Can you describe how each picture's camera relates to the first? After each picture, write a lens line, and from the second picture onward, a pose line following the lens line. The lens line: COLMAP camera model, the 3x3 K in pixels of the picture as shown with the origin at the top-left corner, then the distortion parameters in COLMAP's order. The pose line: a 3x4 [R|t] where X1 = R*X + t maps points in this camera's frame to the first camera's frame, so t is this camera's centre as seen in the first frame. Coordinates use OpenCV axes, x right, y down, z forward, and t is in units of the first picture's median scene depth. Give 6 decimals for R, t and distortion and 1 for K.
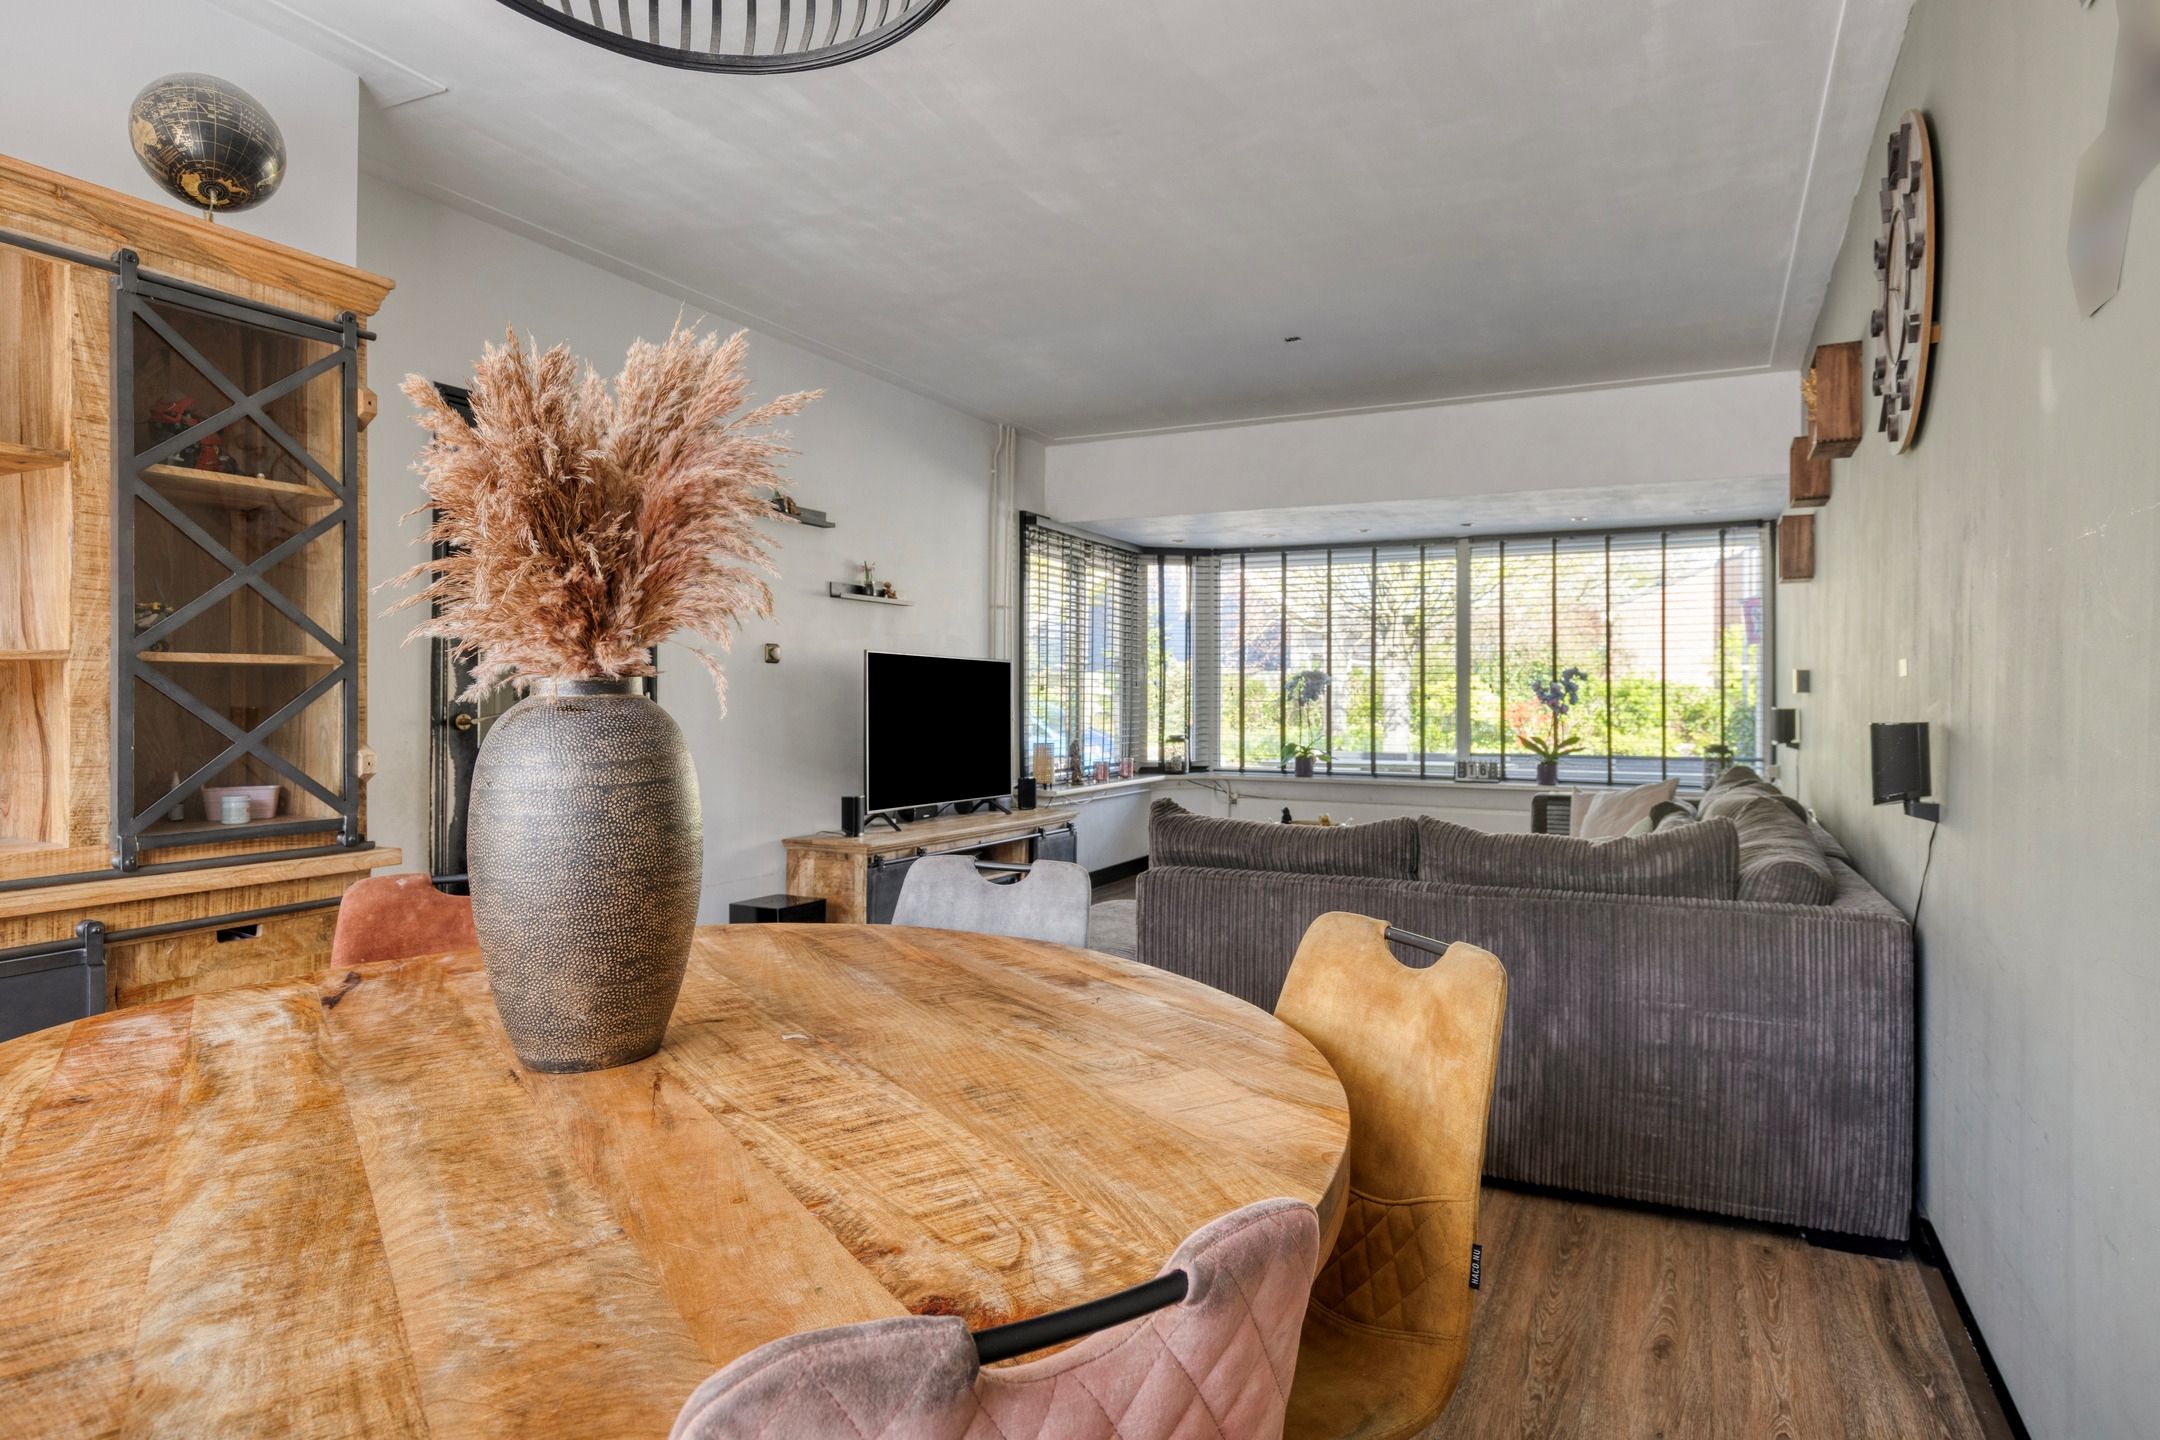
lens RADIAL K [[1197.7, 0, 1075.1], [0, 1197.7, 690.1], [0, 0, 1]] dist [0.002261, 0.000355]
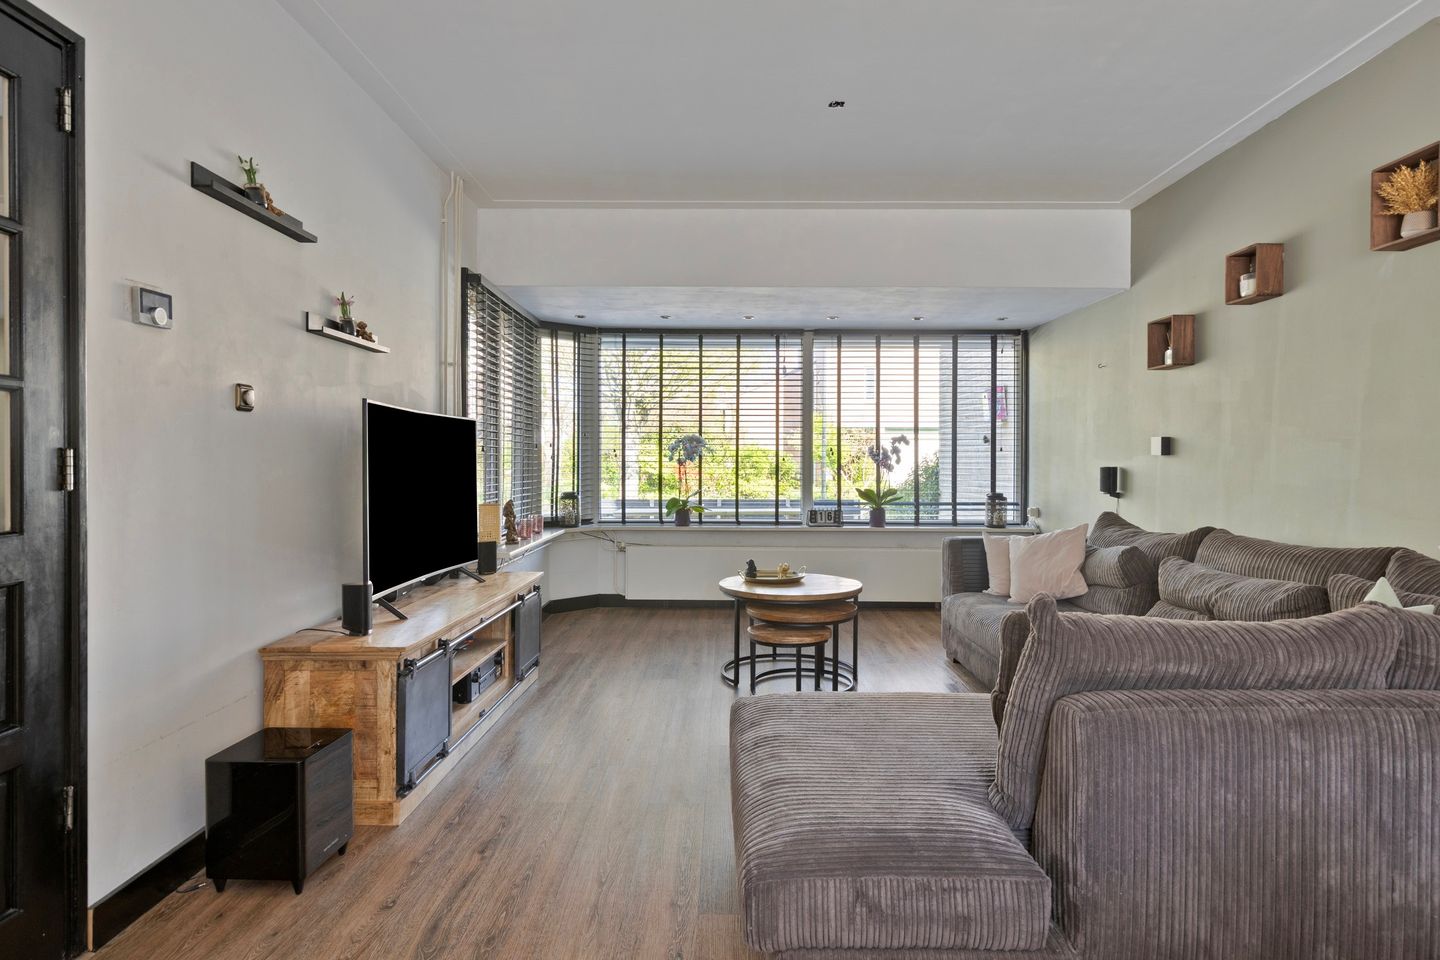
lens RADIAL K [[822.3, 0, 718.0], [0, 822.3, 466.1], [0, 0, 1]] dist [0.004534, 0.000927]
pose [[0.895998, -0.003373, 0.444045, -0.144874], [-0.003354, 0.999891, 0.014364, 0.001994], [-0.444045, -0.014359, 0.895889, 0.278687]]
